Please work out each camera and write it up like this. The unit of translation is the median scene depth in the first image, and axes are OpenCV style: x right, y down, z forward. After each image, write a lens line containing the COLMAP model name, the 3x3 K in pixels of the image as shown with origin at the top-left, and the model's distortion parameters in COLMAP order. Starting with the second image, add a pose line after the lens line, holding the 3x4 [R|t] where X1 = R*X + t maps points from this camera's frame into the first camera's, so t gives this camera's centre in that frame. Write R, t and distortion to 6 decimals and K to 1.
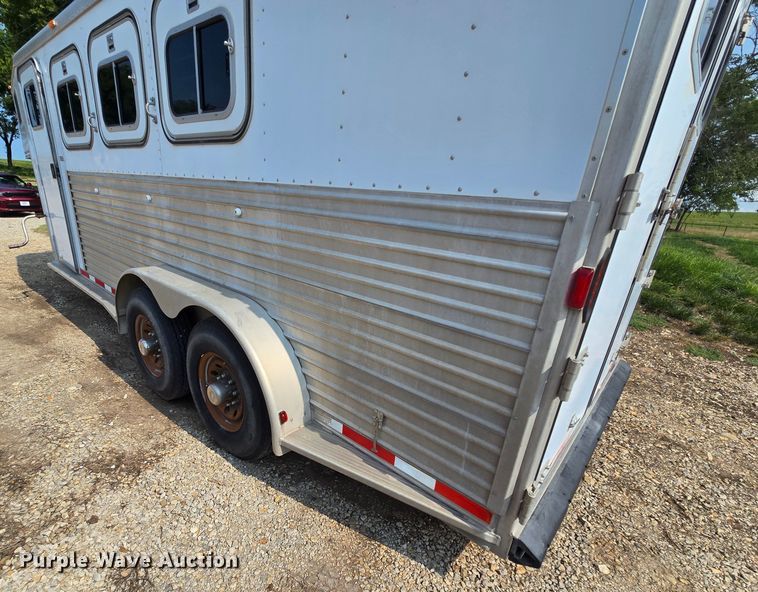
lens RADIAL K [[387.1, 0, 331.4], [0, 387.1, 341.9], [0, 0, 1]] dist [0.001201, -0.000037]
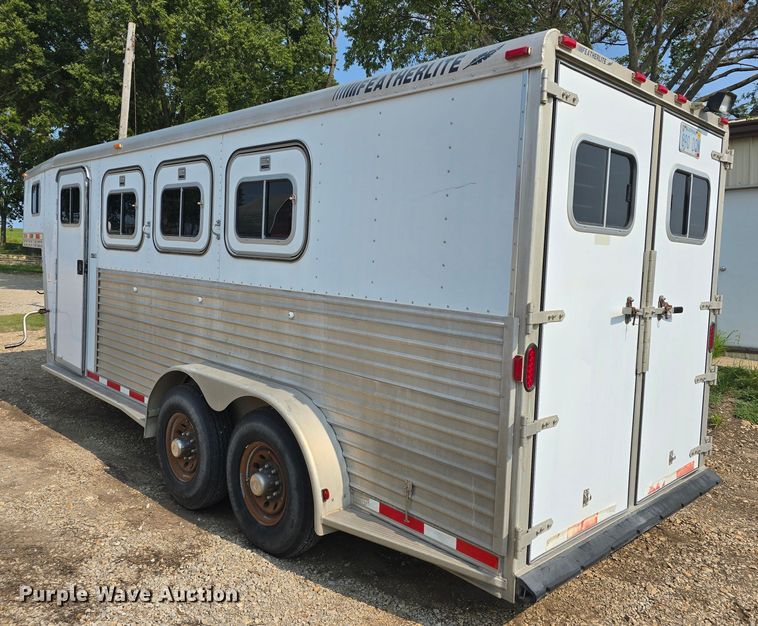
lens RADIAL K [[617.7, 0, 363.3], [0, 617.7, 281.6], [0, 0, 1]] dist [0.109808, -0.143329]
pose [[0.999230, -0.009904, -0.037966, 0.053561], [-0.003303, 0.942952, -0.332912, 0.200317], [0.039097, 0.332781, 0.942193, -0.820560]]
